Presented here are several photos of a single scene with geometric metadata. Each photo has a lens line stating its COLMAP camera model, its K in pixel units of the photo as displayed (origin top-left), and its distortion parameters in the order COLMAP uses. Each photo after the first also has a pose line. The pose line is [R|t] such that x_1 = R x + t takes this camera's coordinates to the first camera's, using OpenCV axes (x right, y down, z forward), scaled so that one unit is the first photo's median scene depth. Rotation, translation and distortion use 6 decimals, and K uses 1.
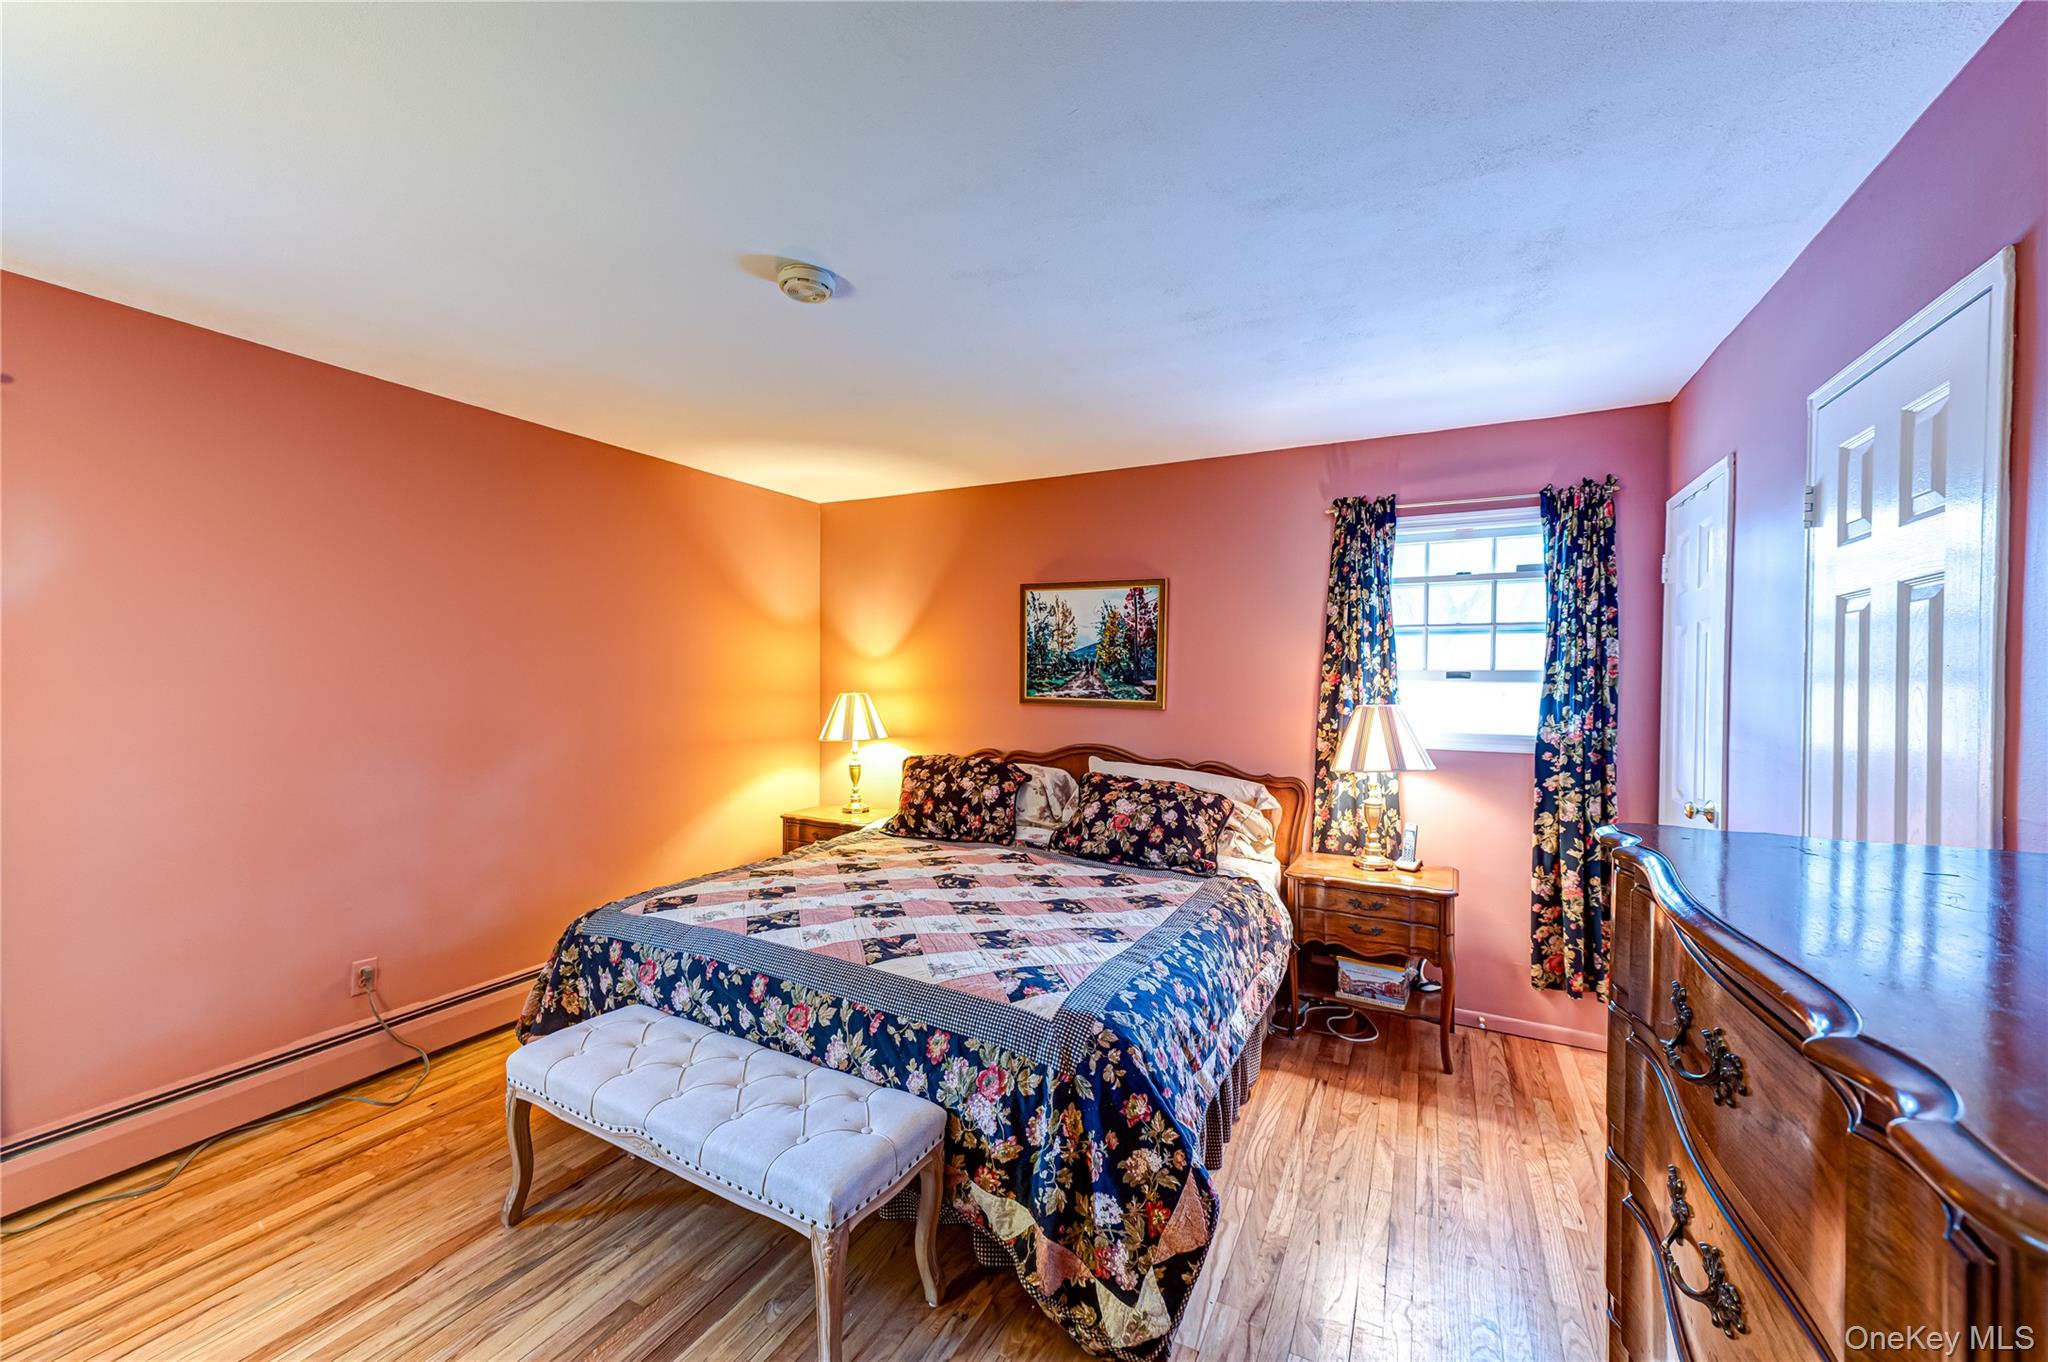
lens RADIAL K [[786.6, 0, 1022.4], [0, 786.6, 679.6], [0, 0, 1]] dist [0.015005, 0.000111]
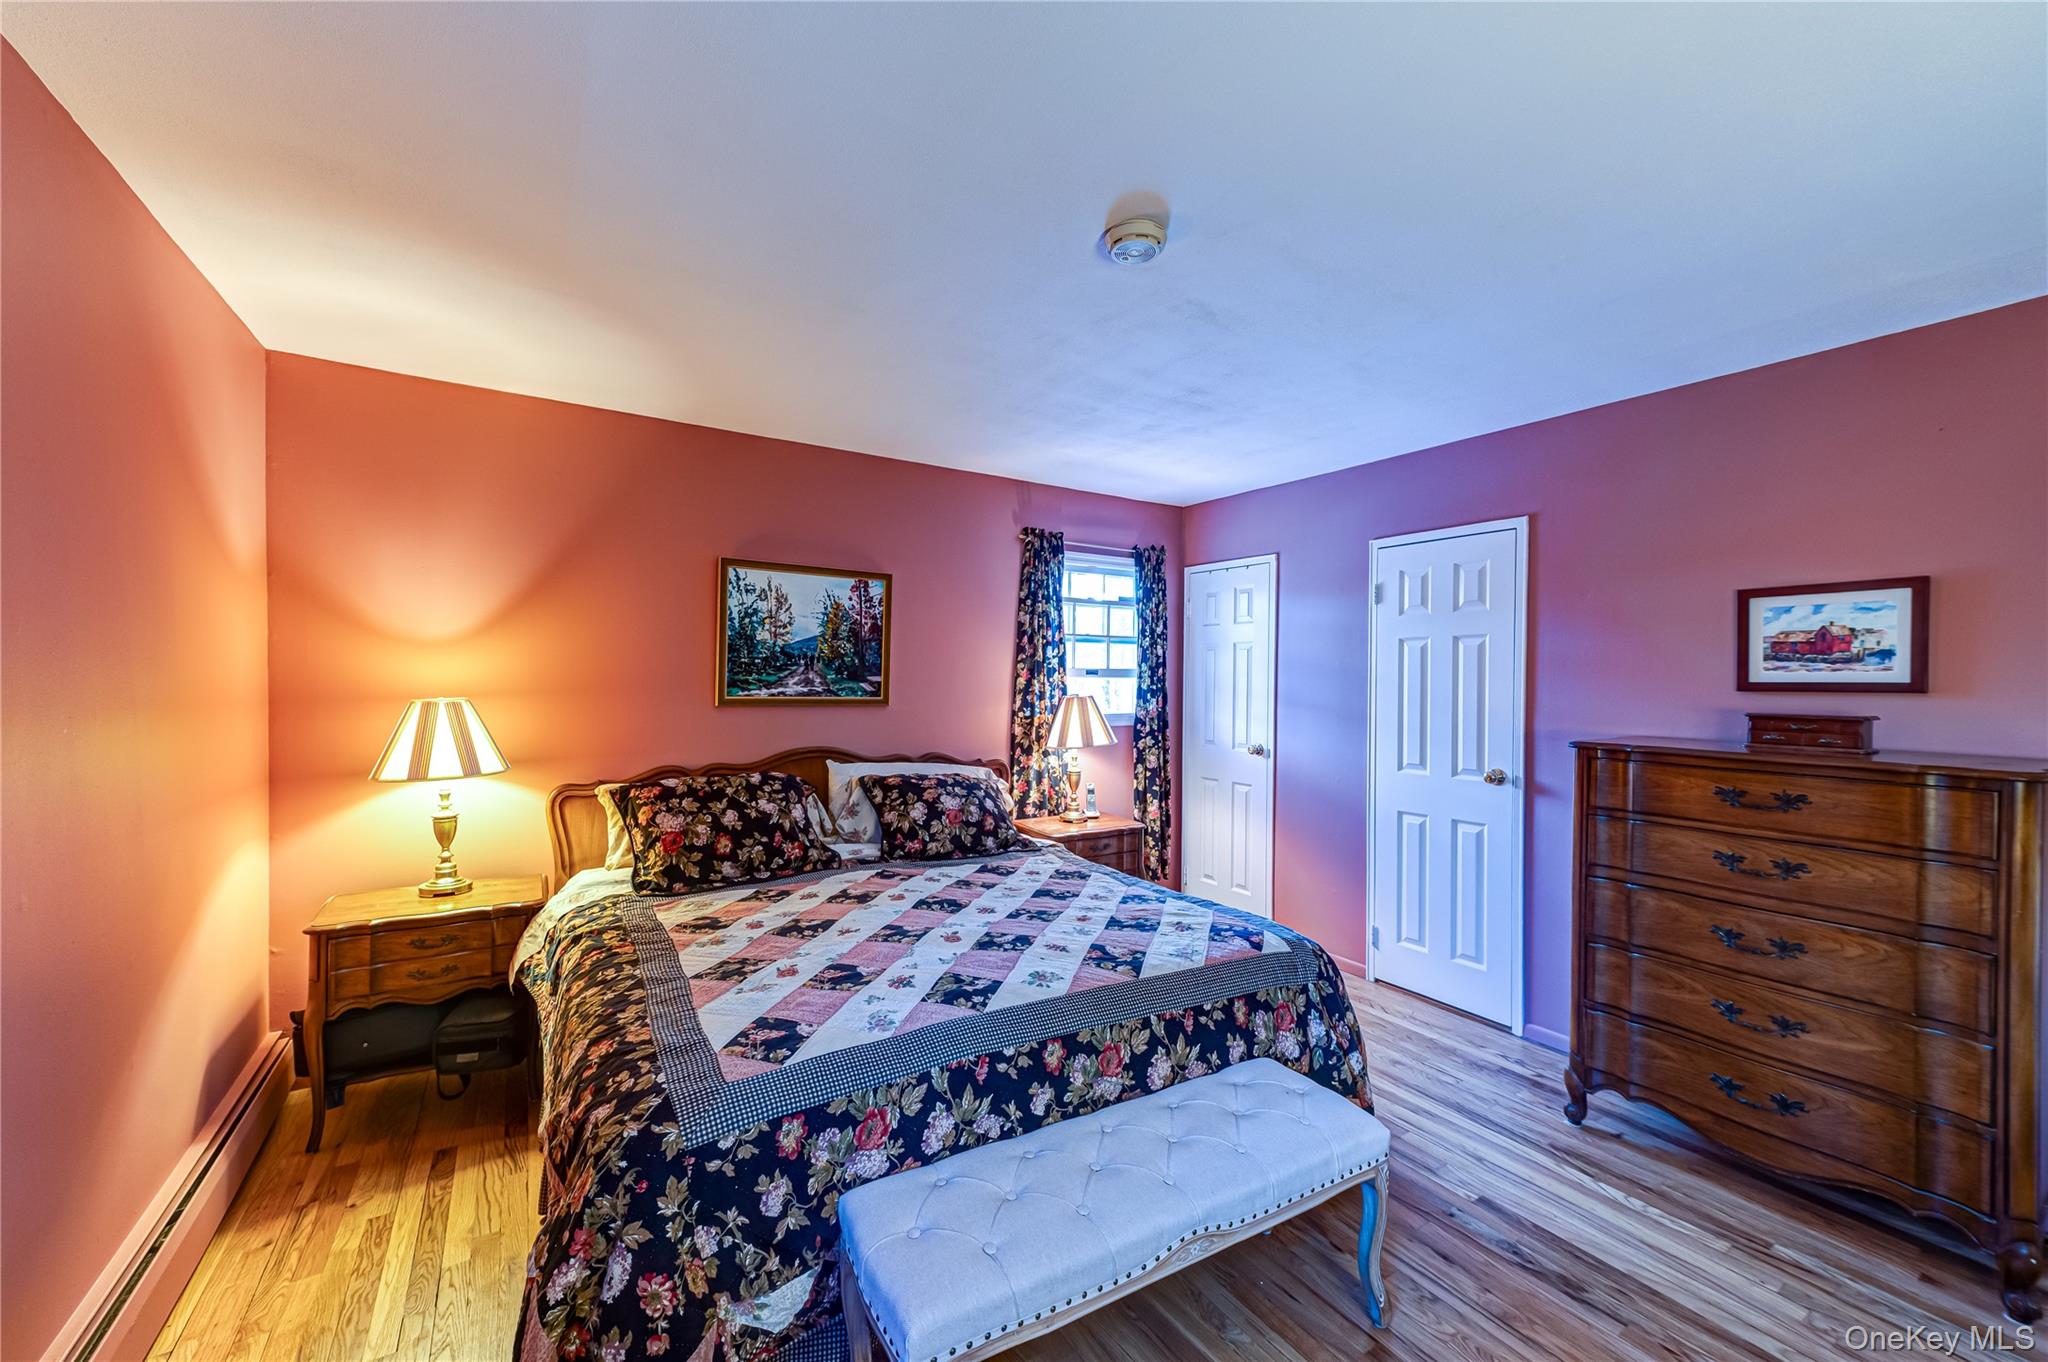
lens RADIAL K [[786.6, 0, 1030.1], [0, 786.6, 688.7], [0, 0, 1]] dist [0.015005, 0.000111]
pose [[0.508809, -0.017605, 0.860700, -0.714622], [-0.002698, 0.999753, 0.022044, -0.007454], [-0.860875, -0.013538, 0.508636, 0.413993]]
